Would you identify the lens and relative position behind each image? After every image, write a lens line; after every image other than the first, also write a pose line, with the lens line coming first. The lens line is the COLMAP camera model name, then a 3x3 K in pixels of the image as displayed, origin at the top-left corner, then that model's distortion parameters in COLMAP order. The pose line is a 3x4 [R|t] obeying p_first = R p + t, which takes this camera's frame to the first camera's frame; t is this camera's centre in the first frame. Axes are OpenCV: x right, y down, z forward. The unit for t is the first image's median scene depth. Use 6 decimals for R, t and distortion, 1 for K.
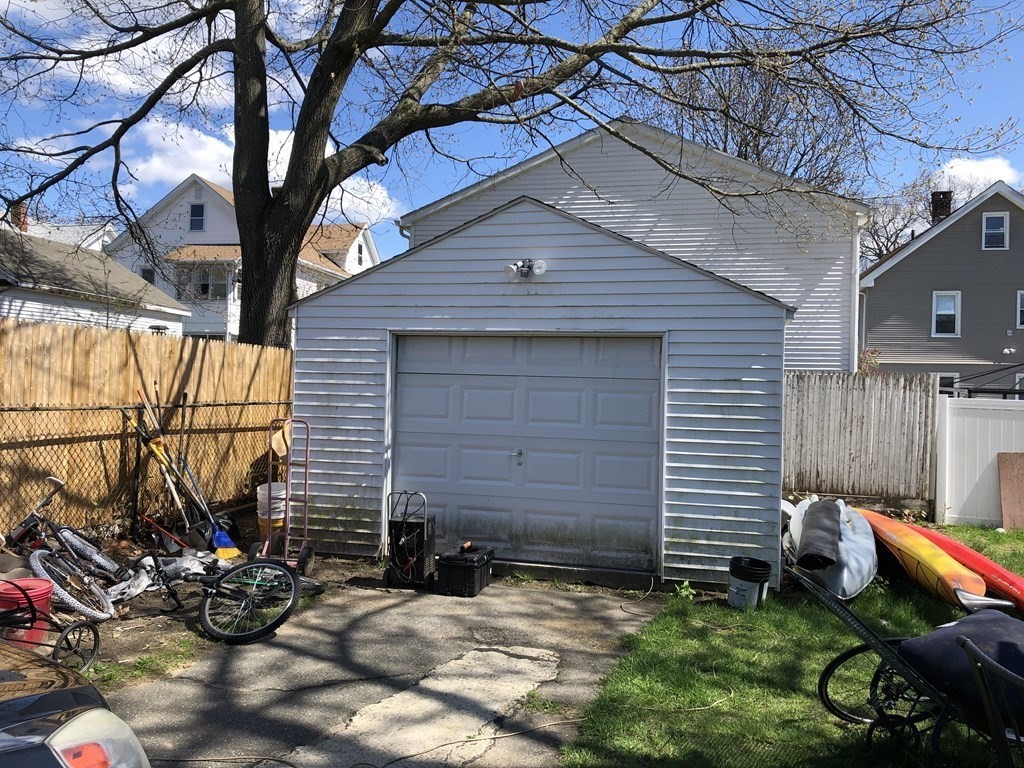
lens RADIAL K [[837.5, 0, 512.0], [0, 837.5, 384.0], [0, 0, 1]] dist [0.043148, 0.001169]
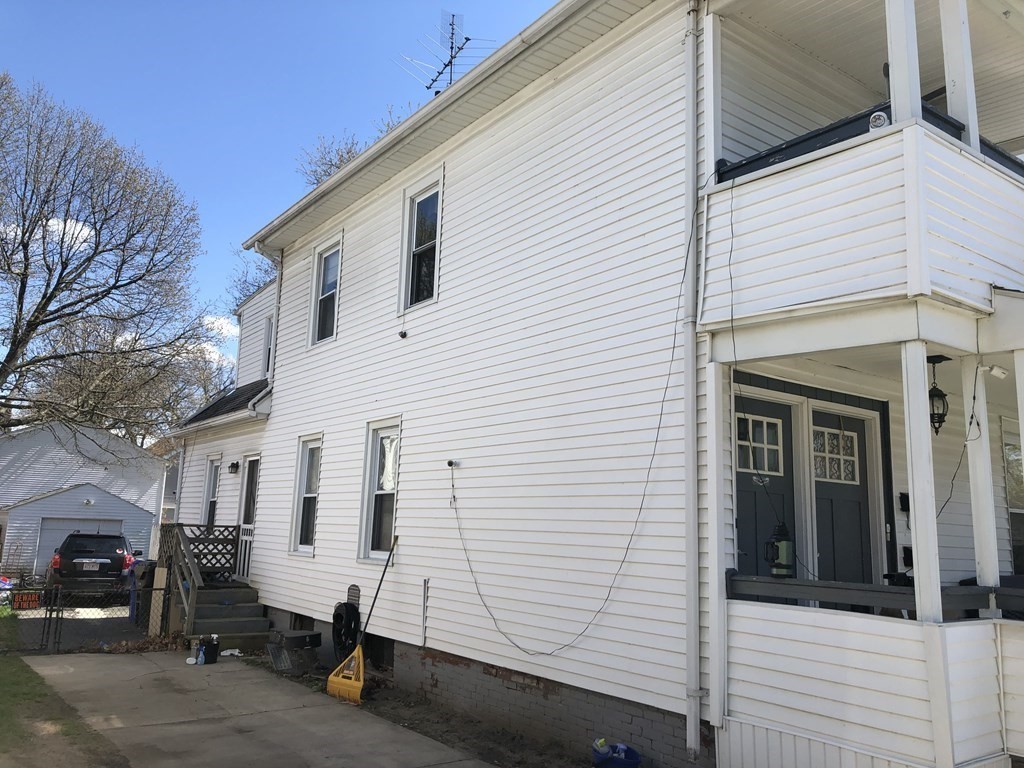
lens RADIAL K [[844.3, 0, 513.8], [0, 844.3, 362.0], [0, 0, 1]] dist [0.013497, 0.000881]
pose [[0.683360, 0.145598, 0.715416, -0.949004], [-0.027435, 0.984342, -0.174123, -0.090032], [-0.729566, 0.099361, 0.676655, -1.956208]]
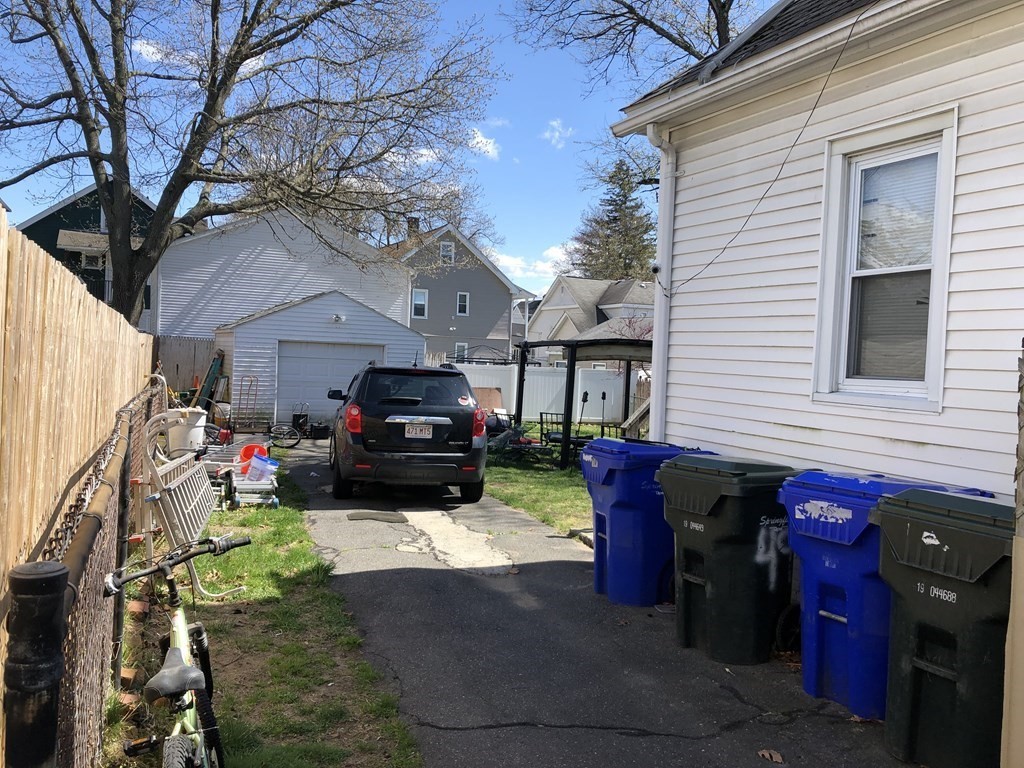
lens RADIAL K [[844.3, 0, 513.8], [0, 844.3, 362.0], [0, 0, 1]] dist [0.013497, 0.000881]
pose [[0.804111, 0.006685, 0.594441, -0.685663], [-0.028995, 0.999188, 0.027985, -0.055681], [-0.593771, -0.039739, 0.803652, -0.908047]]
